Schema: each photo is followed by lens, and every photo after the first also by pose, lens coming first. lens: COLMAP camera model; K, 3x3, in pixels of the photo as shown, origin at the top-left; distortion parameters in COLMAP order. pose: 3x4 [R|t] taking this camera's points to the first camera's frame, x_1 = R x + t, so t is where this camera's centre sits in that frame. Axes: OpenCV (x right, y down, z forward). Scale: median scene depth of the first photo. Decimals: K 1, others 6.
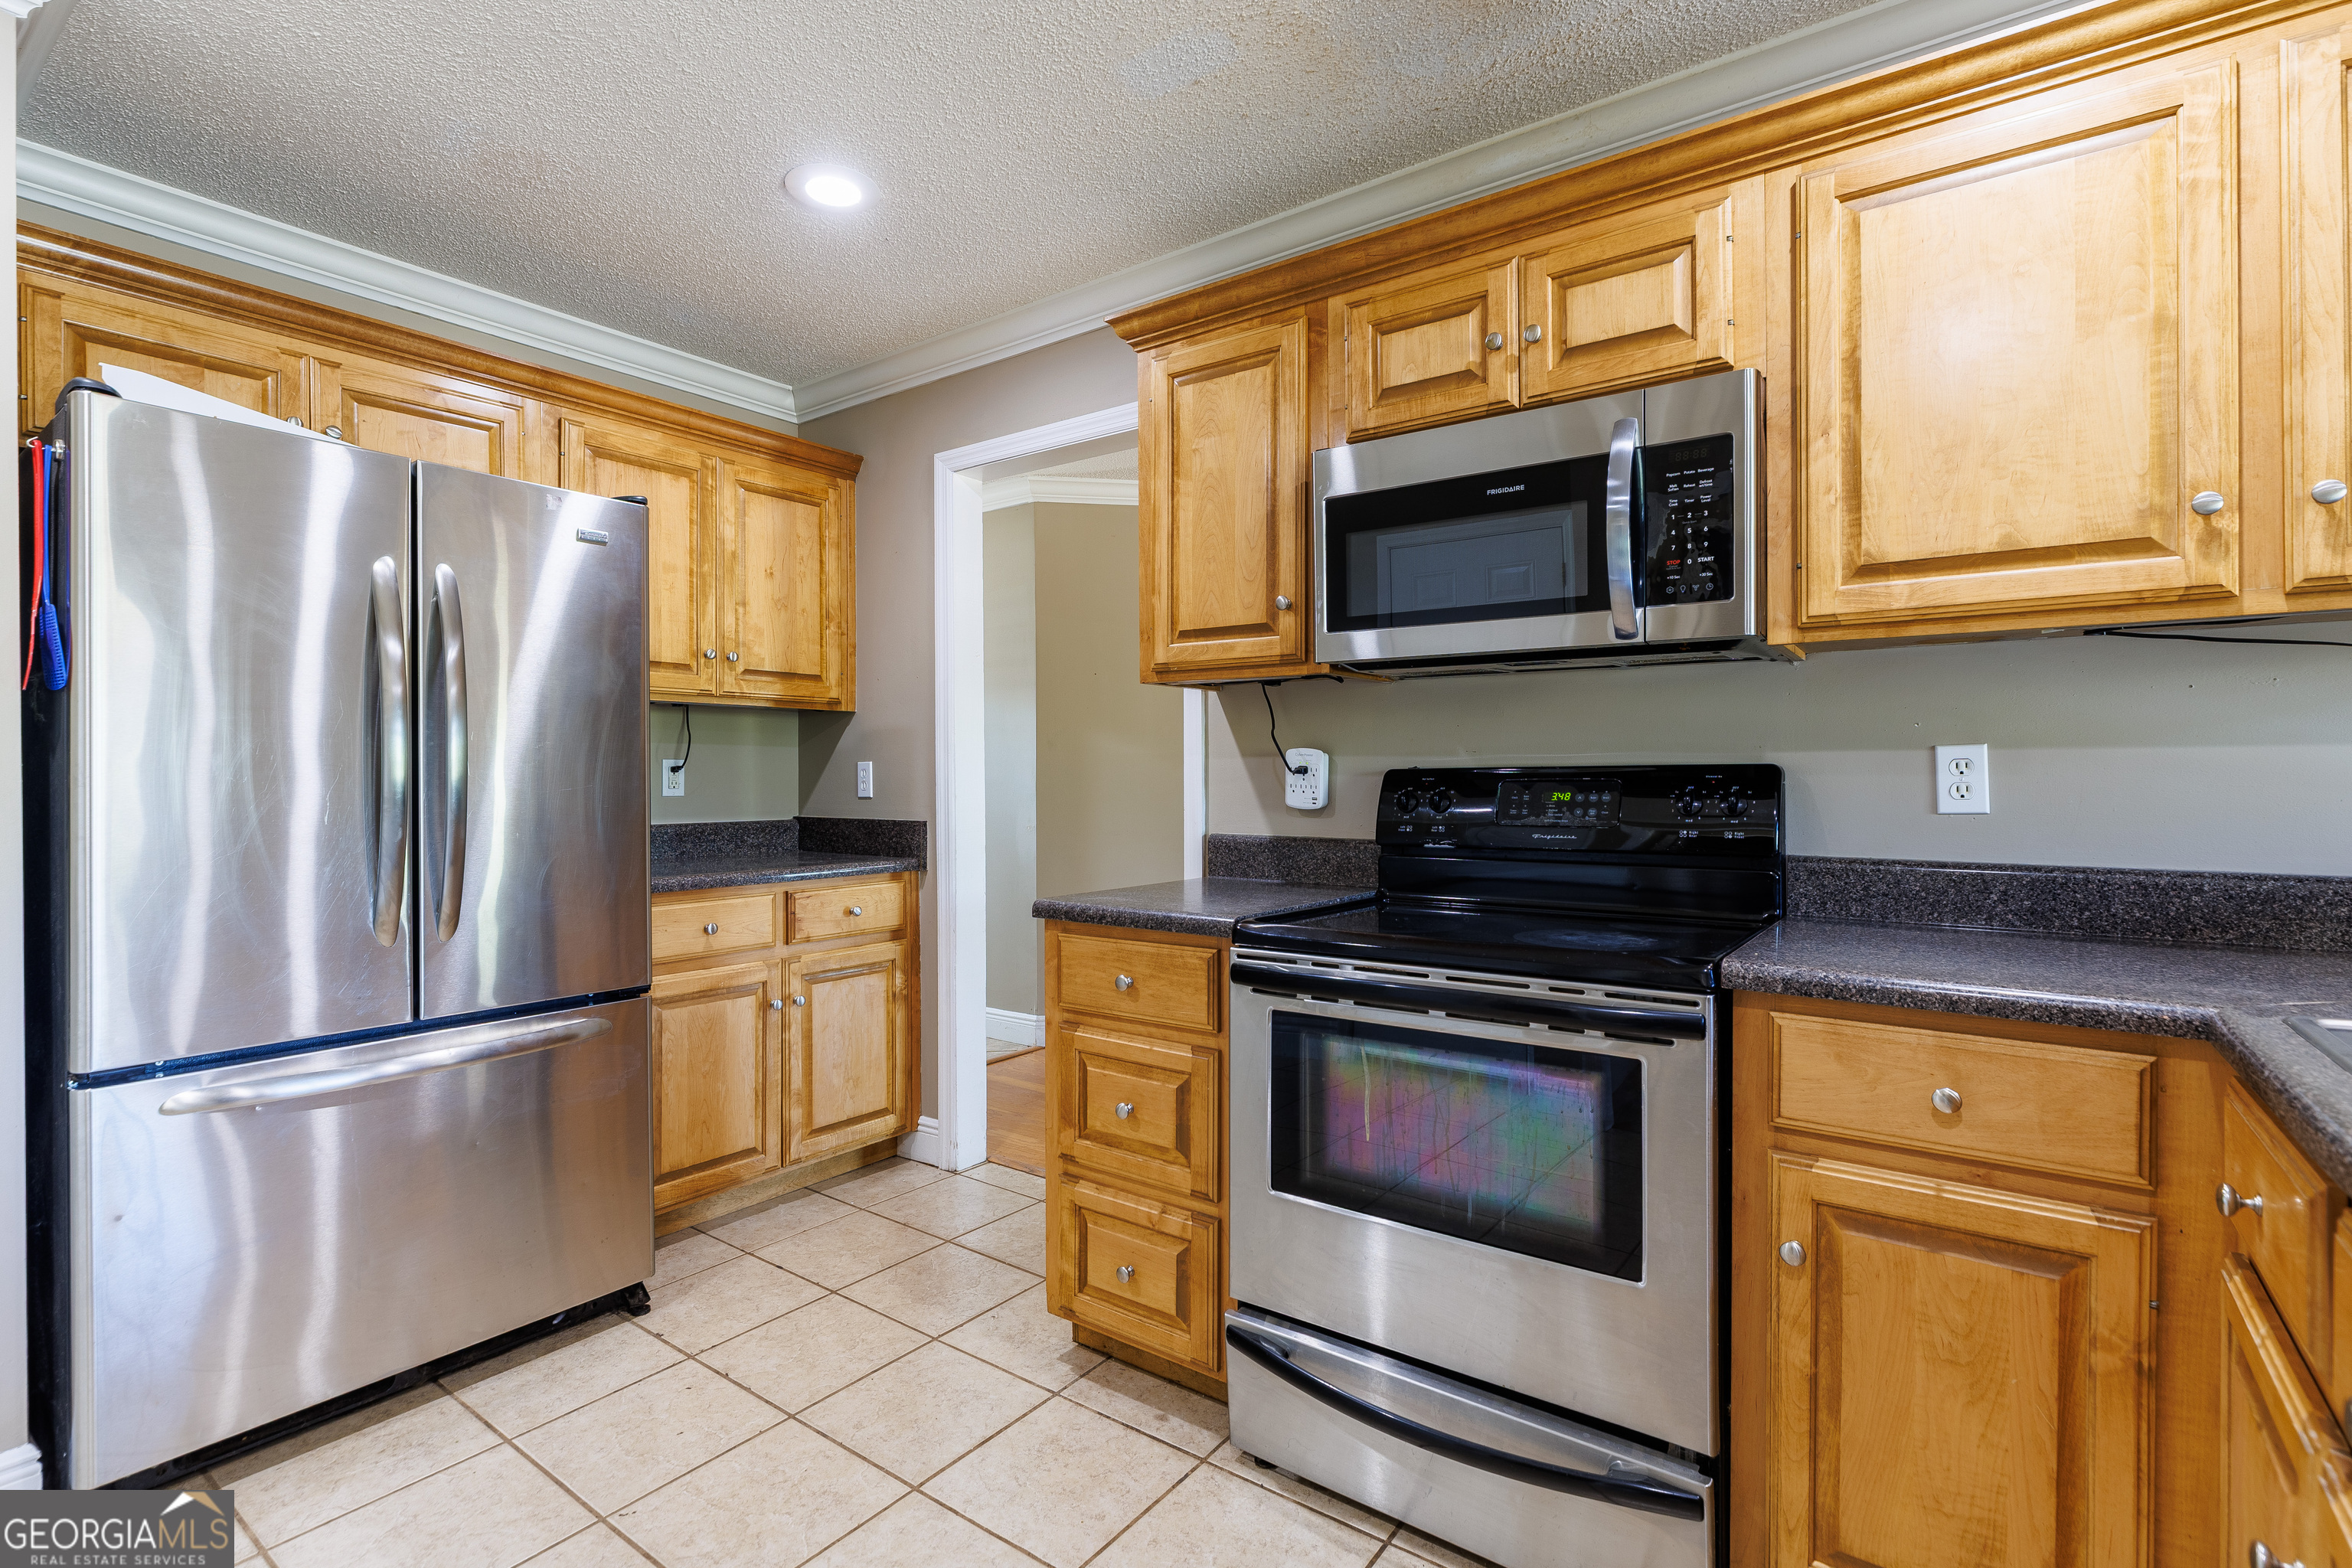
lens RADIAL K [[1091.0, 0, 1178.2], [0, 1091.0, 778.4], [0, 0, 1]] dist [-0.008723, 0.001861]
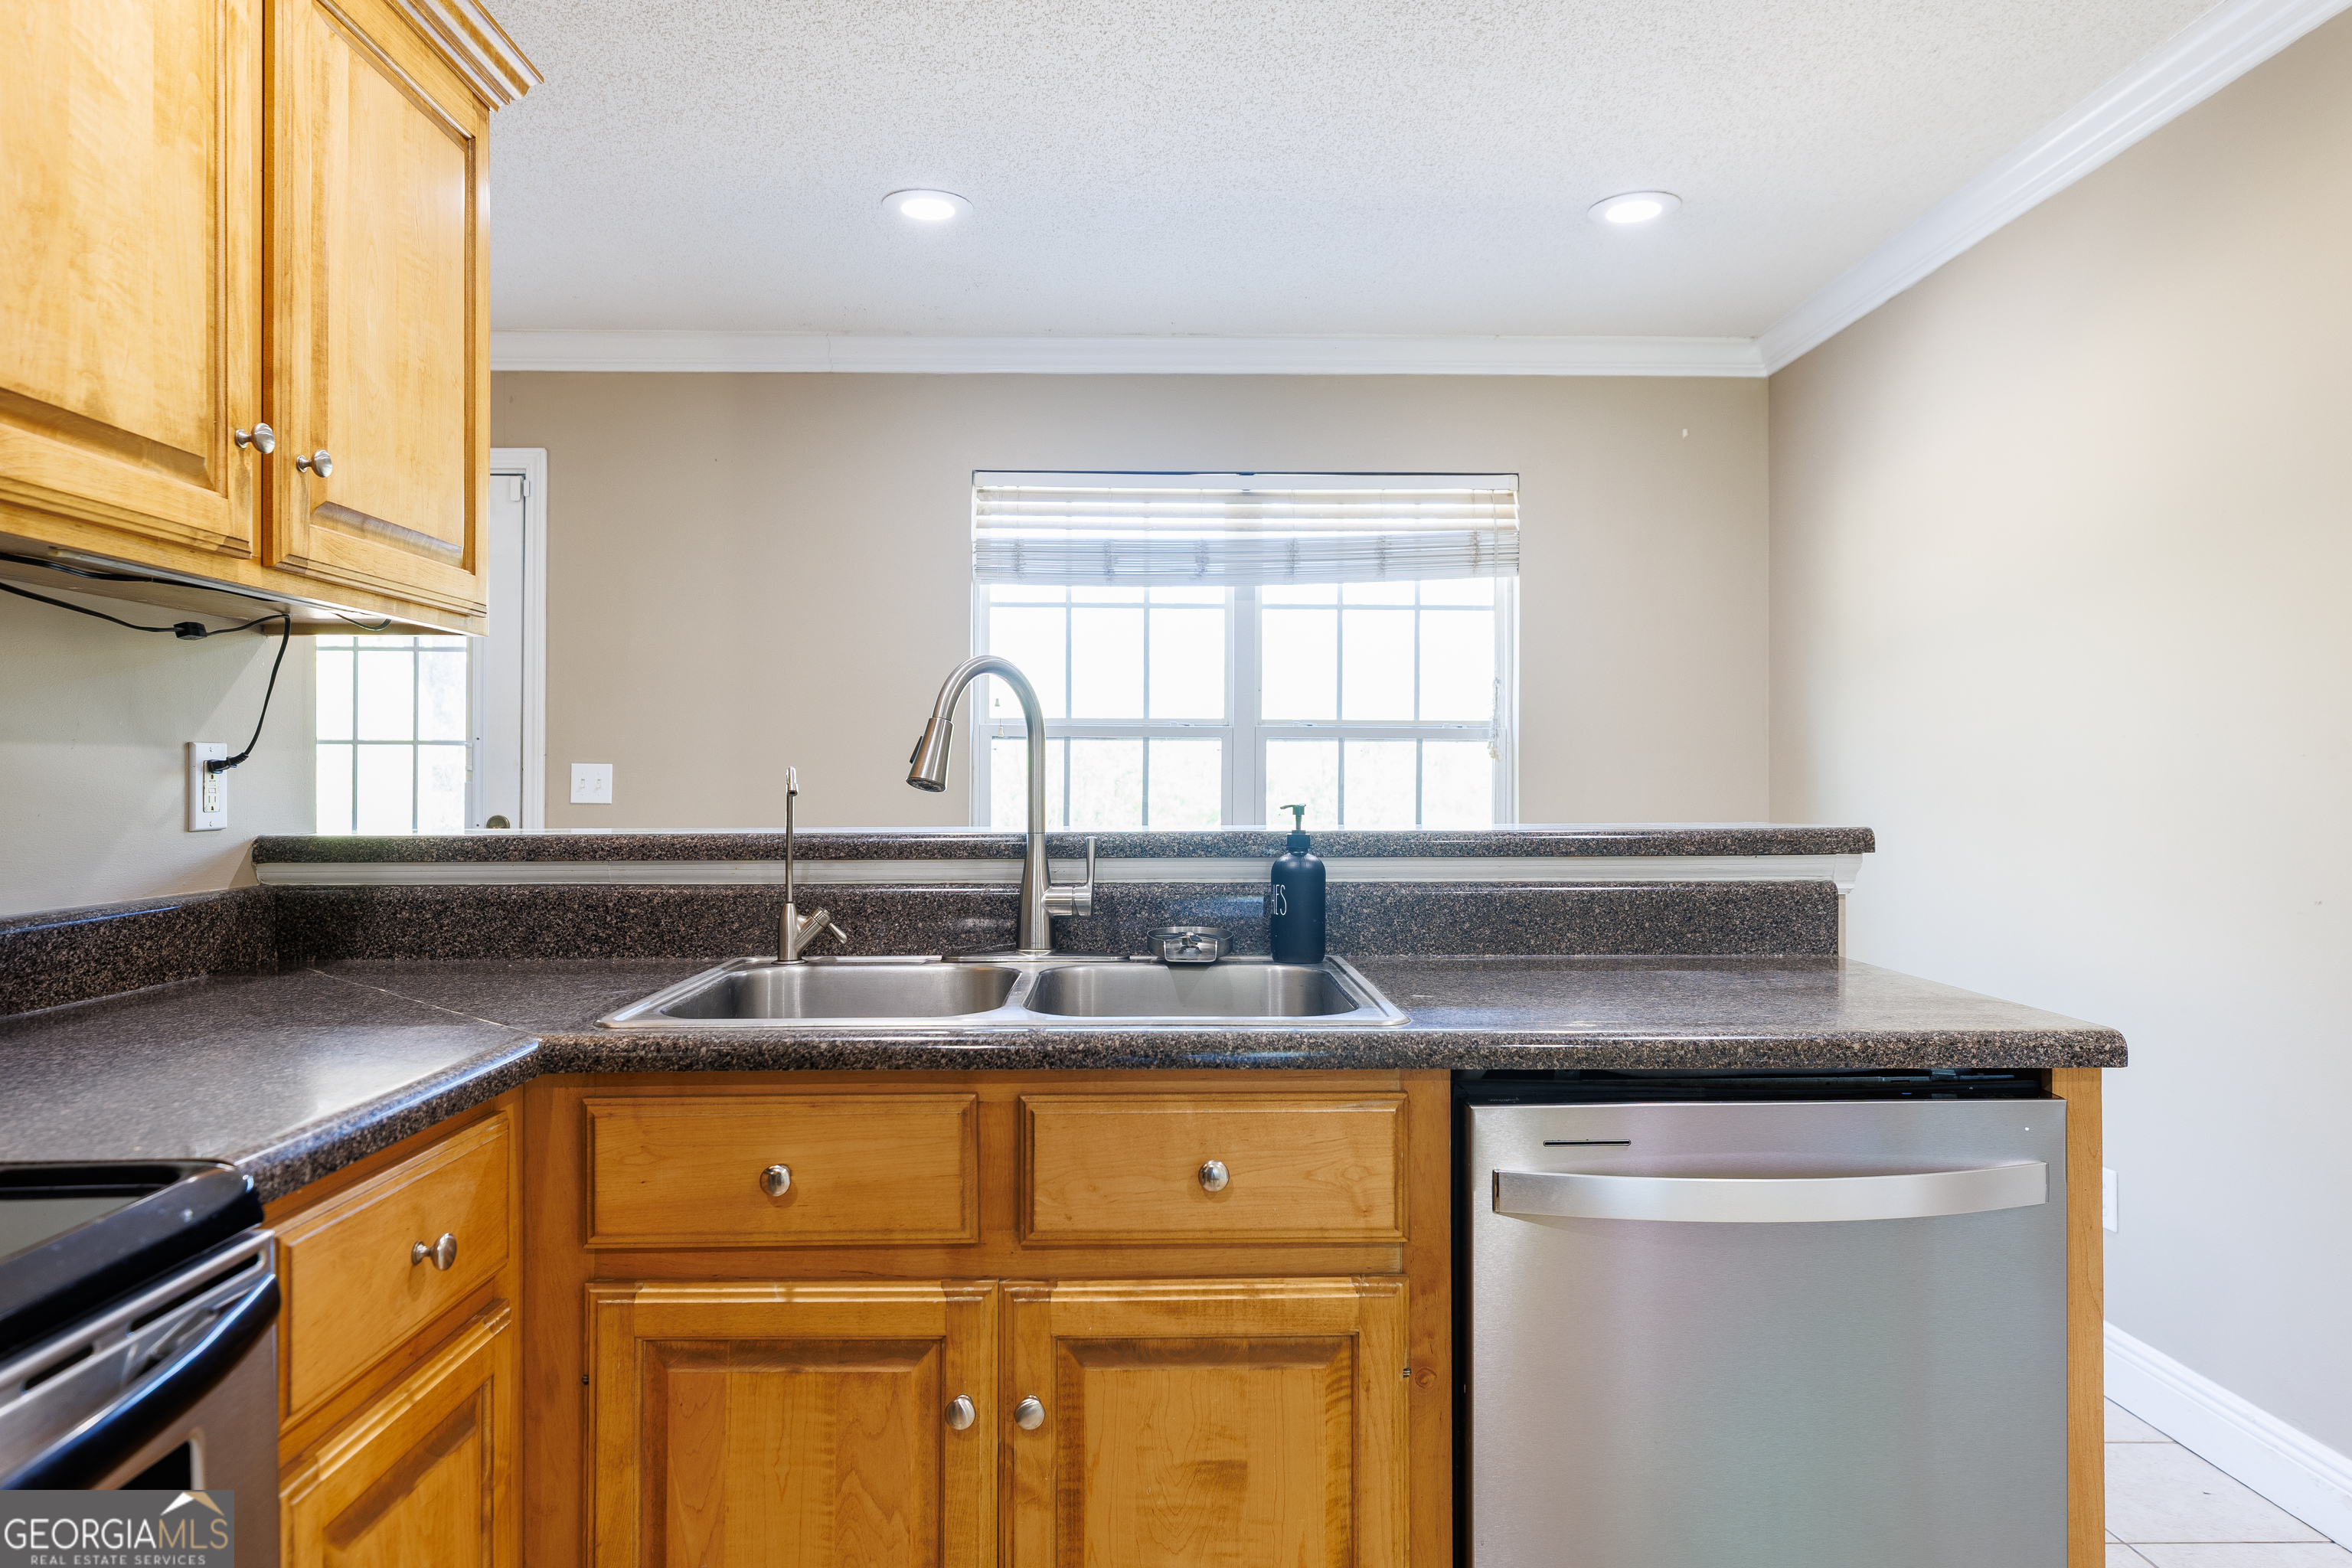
lens RADIAL K [[1464.9, 0, 1182.1], [0, 1464.9, 776.9], [0, 0, 1]] dist [0.004764, 0.001907]
pose [[-0.618426, 0.004007, 0.785832, -0.199716], [0.001659, 0.999991, -0.003793, -0.001581], [-0.785841, -0.001042, -0.618428, 0.744558]]
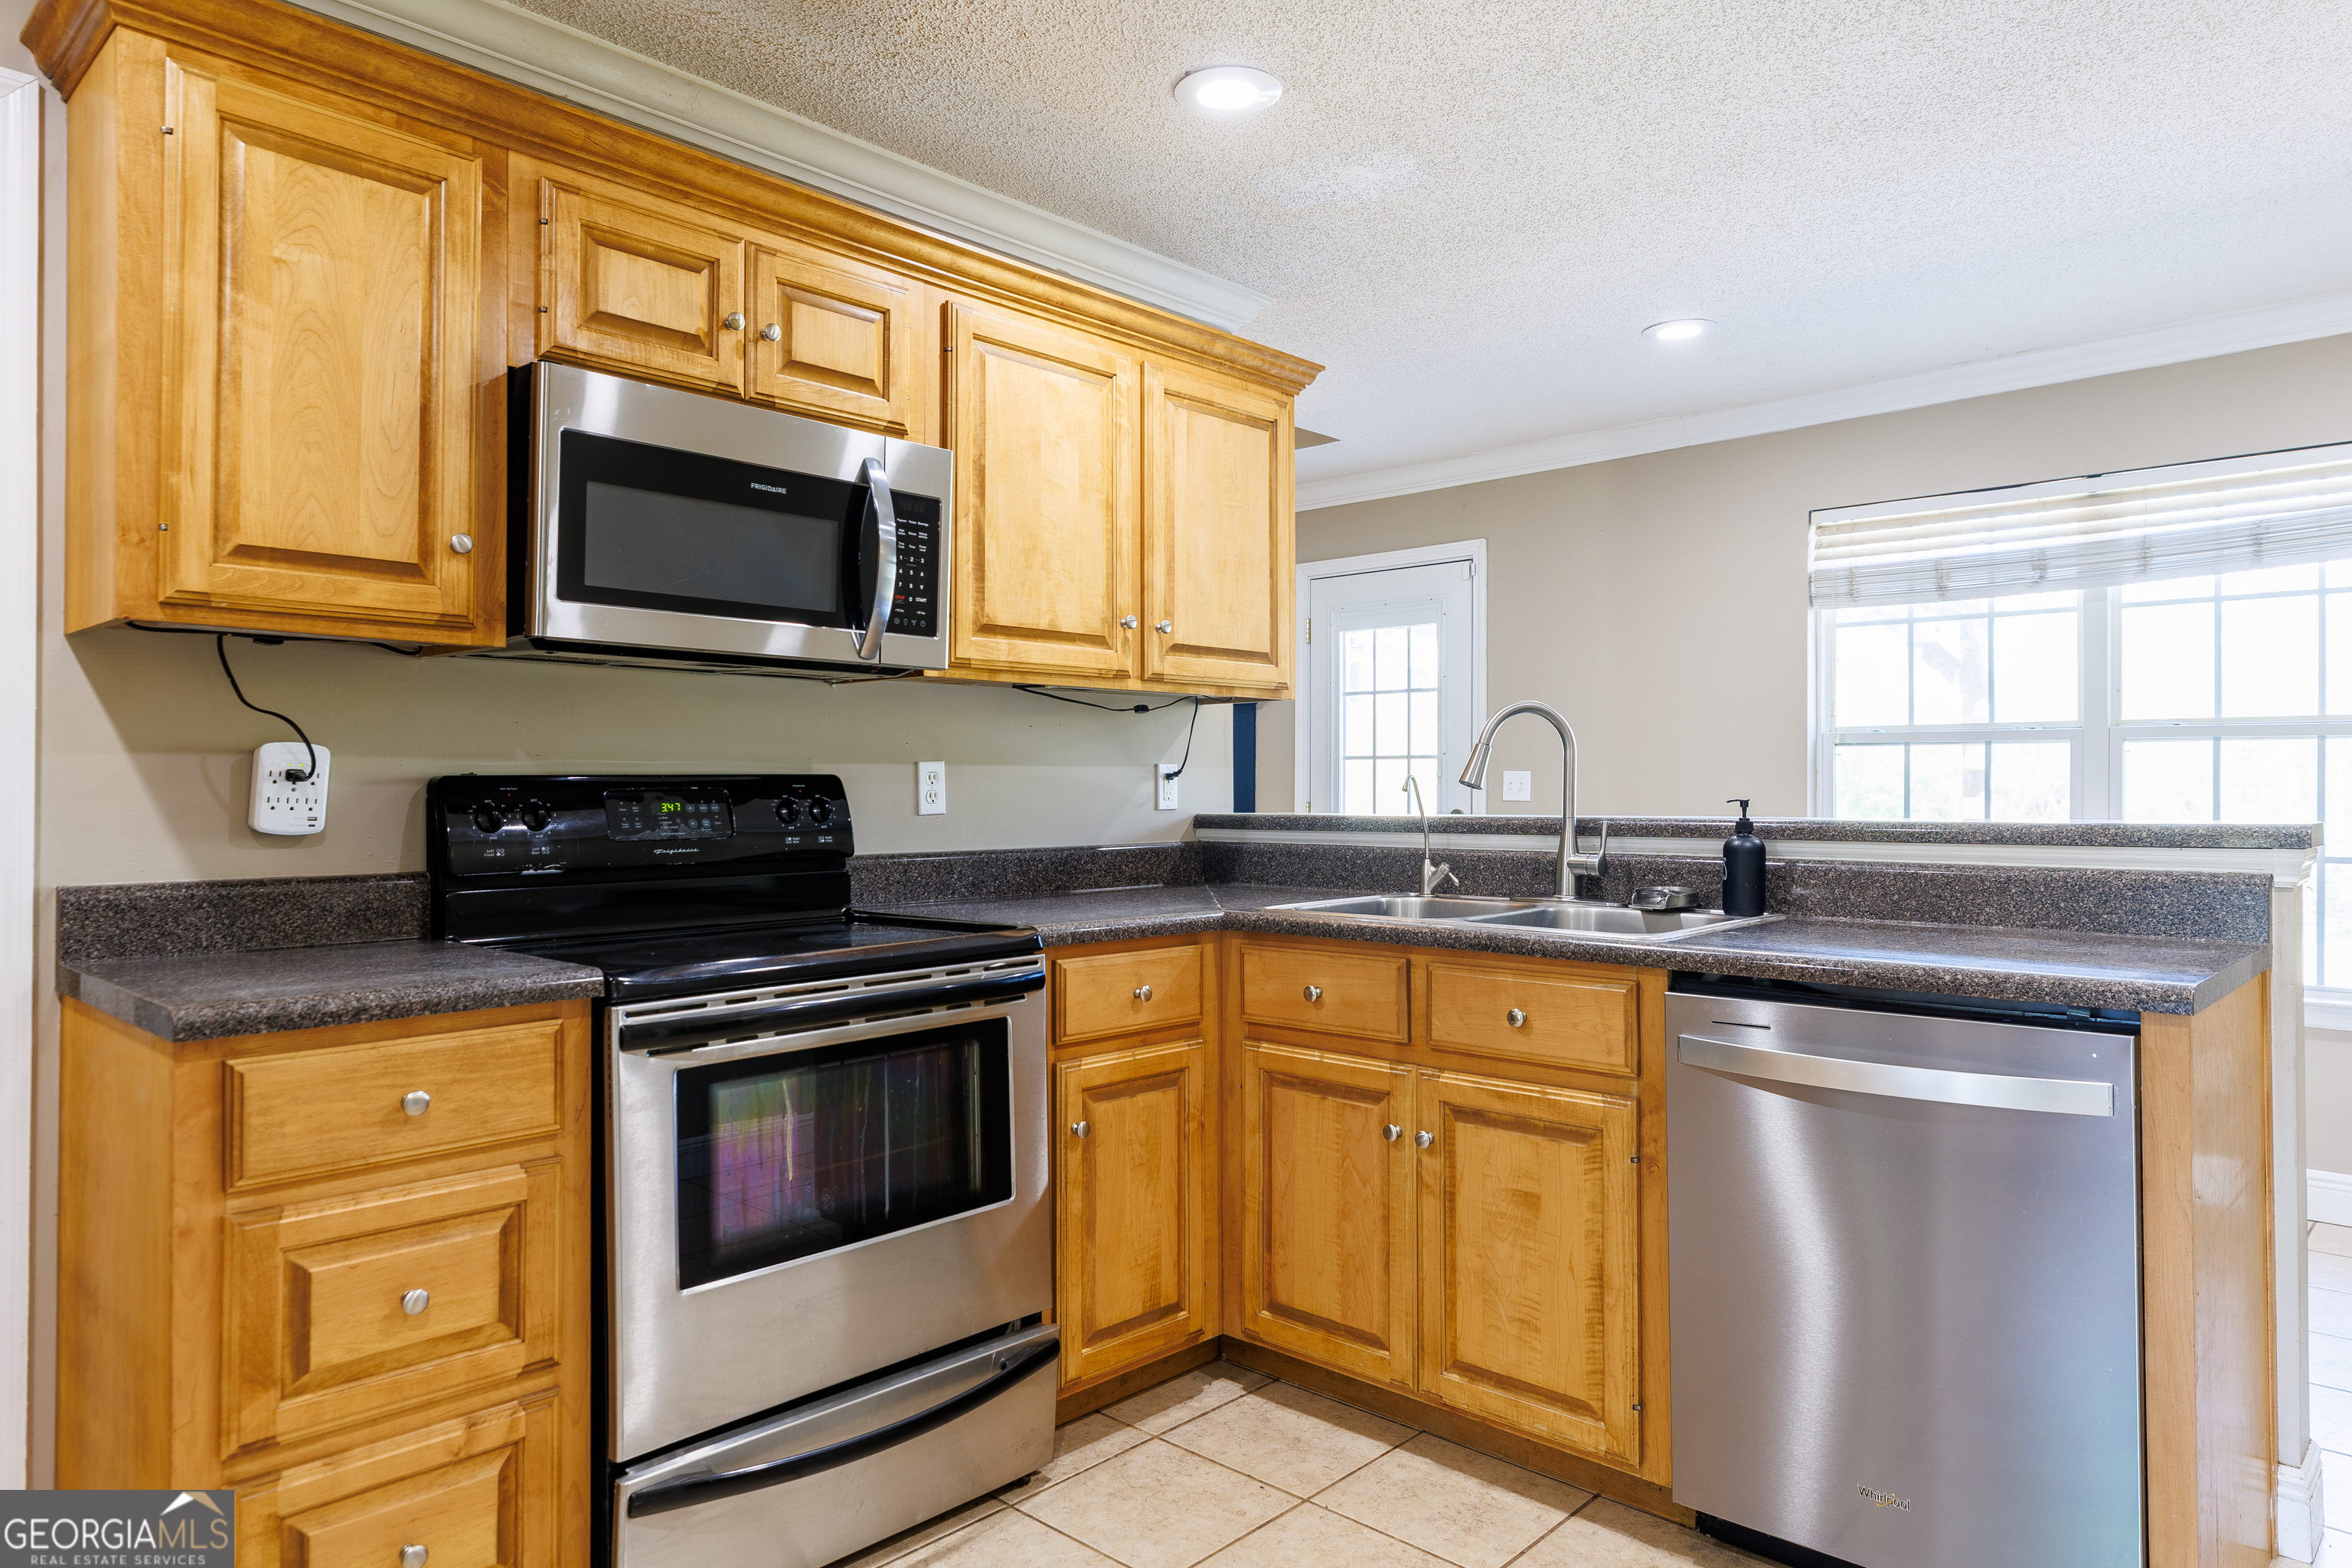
lens RADIAL K [[1464.9, 0, 1193.5], [0, 1464.9, 778.2], [0, 0, 1]] dist [0.004764, 0.001907]
pose [[0.107461, 0.006790, 0.994186, -0.844299], [0.002660, 0.999971, -0.007117, 0.002037], [-0.994206, 0.003410, 0.107440, 0.434223]]
